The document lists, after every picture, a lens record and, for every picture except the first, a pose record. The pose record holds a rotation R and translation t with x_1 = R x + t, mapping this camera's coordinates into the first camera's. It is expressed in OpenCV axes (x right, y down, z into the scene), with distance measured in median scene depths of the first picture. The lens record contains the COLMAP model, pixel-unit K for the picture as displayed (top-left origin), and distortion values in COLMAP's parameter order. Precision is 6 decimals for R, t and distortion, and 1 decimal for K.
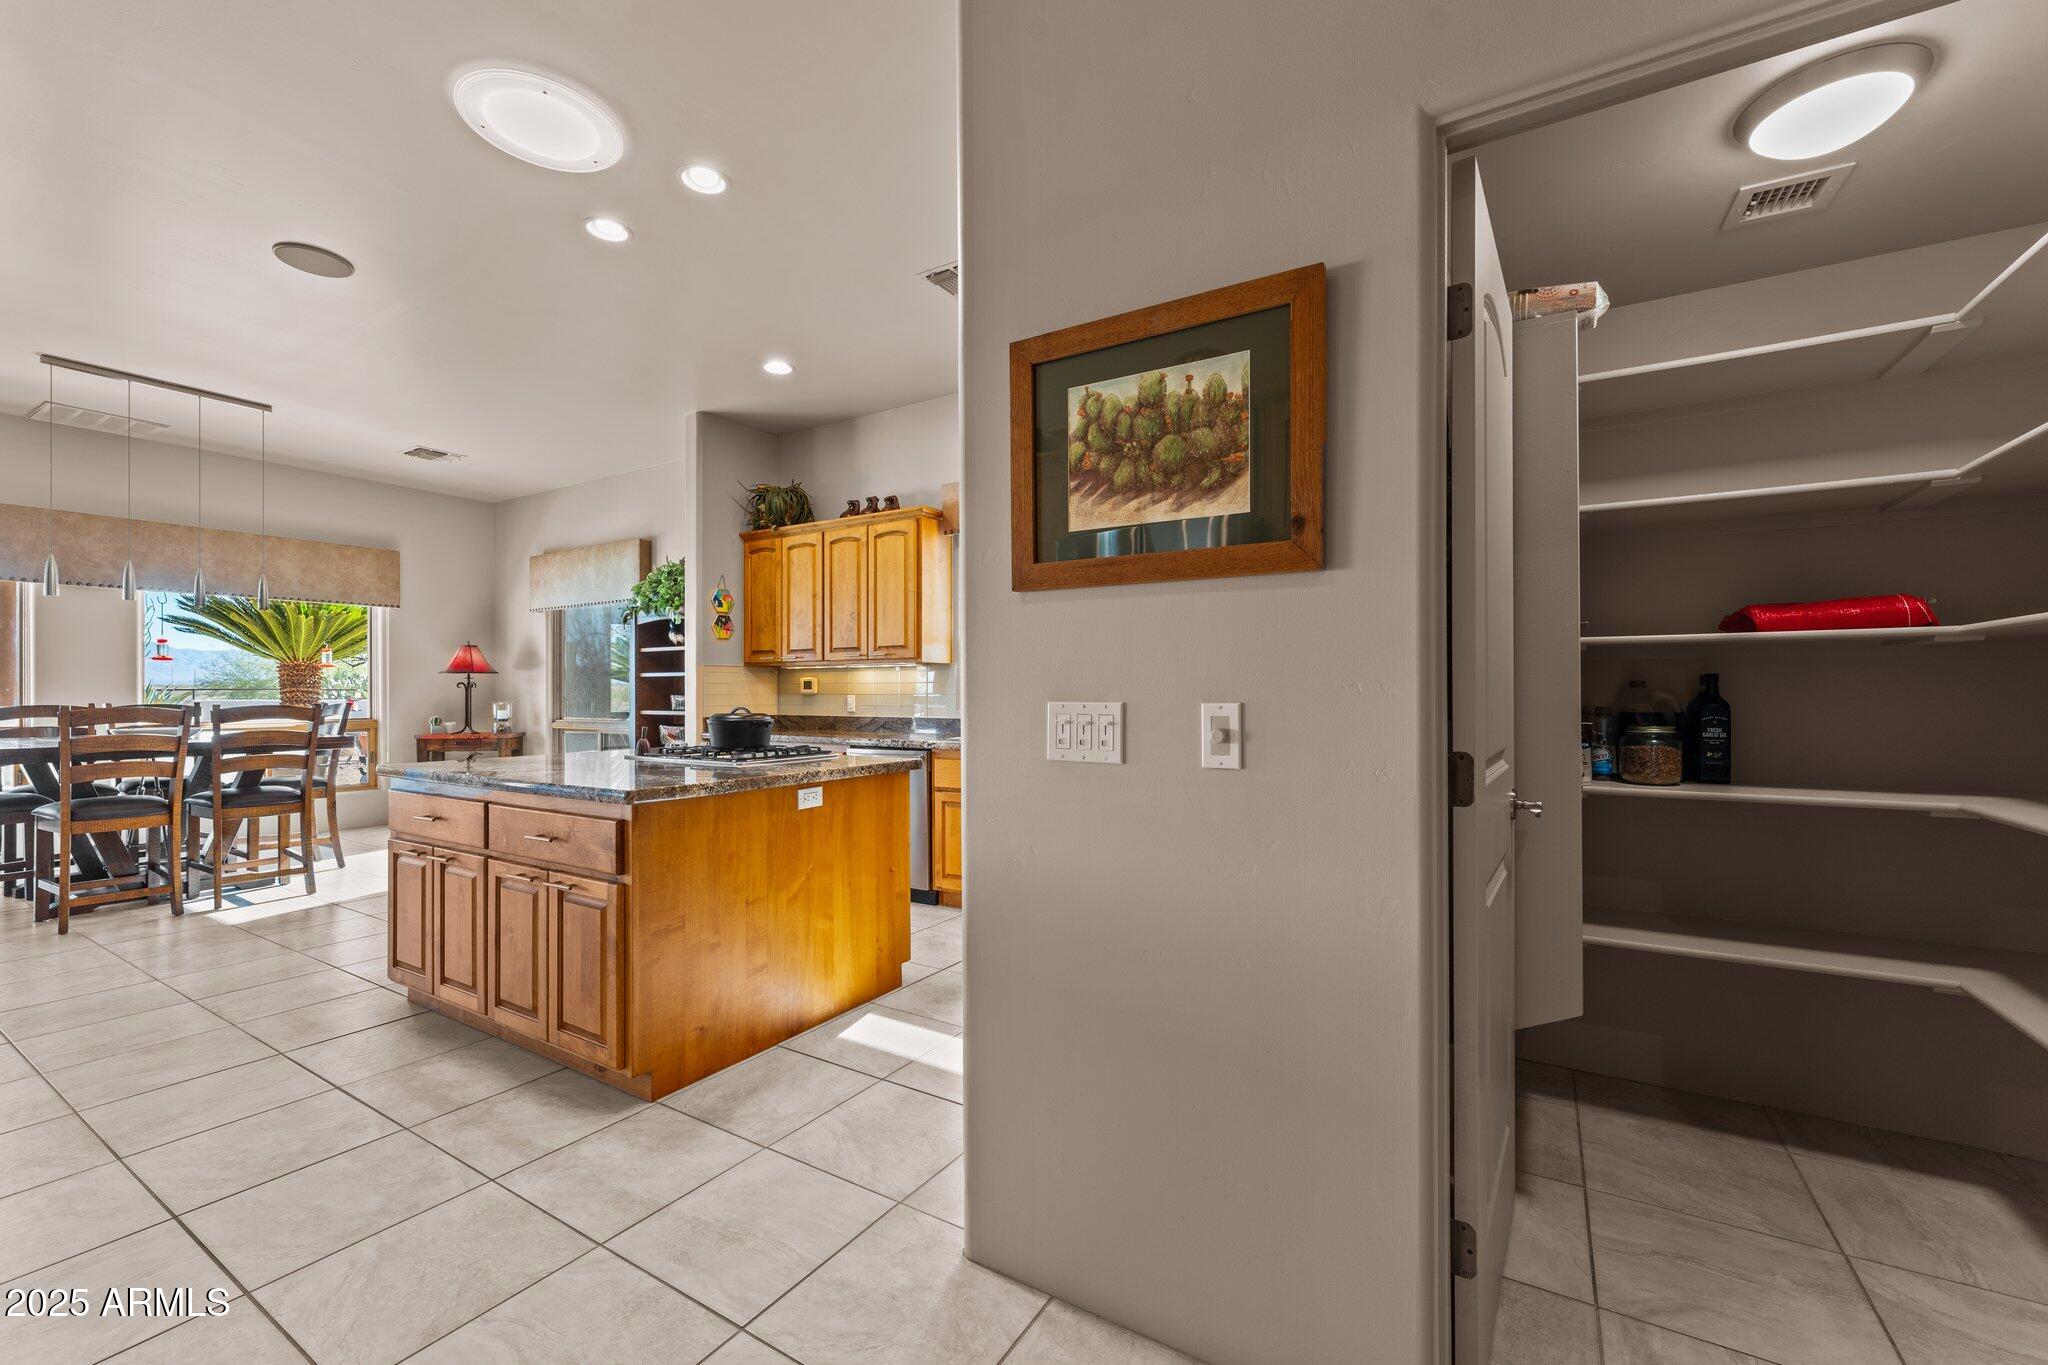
lens RADIAL K [[837.0, 0, 1021.7], [0, 837.0, 688.8], [0, 0, 1]] dist [0.001476, 0.000463]
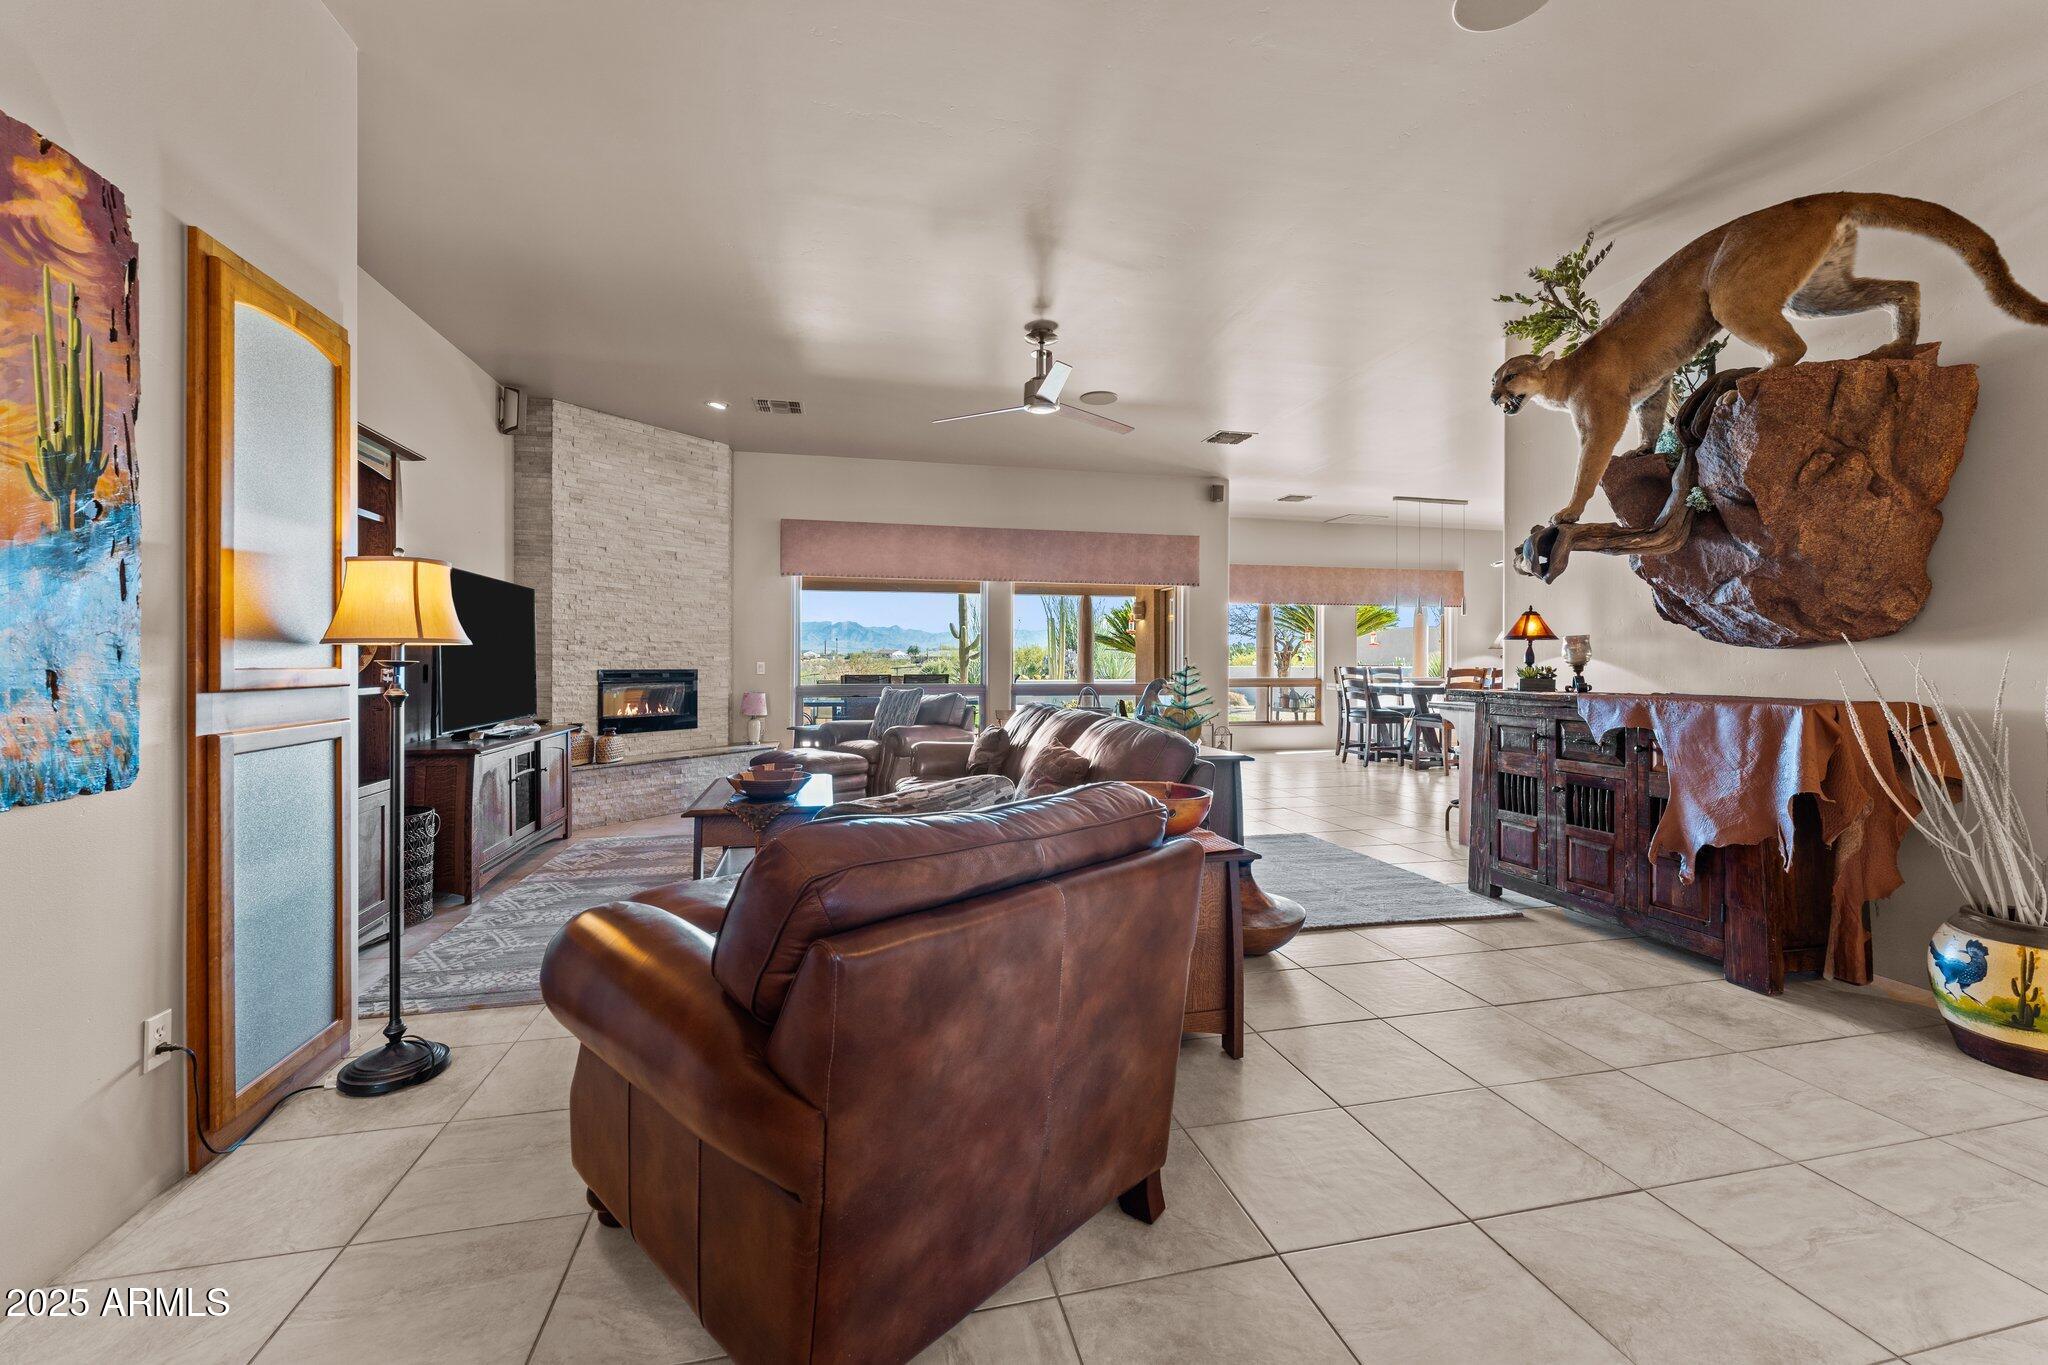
lens RADIAL K [[830.0, 0, 1034.1], [0, 830.0, 661.1], [0, 0, 1]] dist [0.000171, 0.000048]
pose [[0.719622, 0.003514, -0.694357, -0.329355], [-0.000372, 0.999989, 0.004676, -0.004021], [0.694366, -0.003107, 0.719615, -0.909822]]
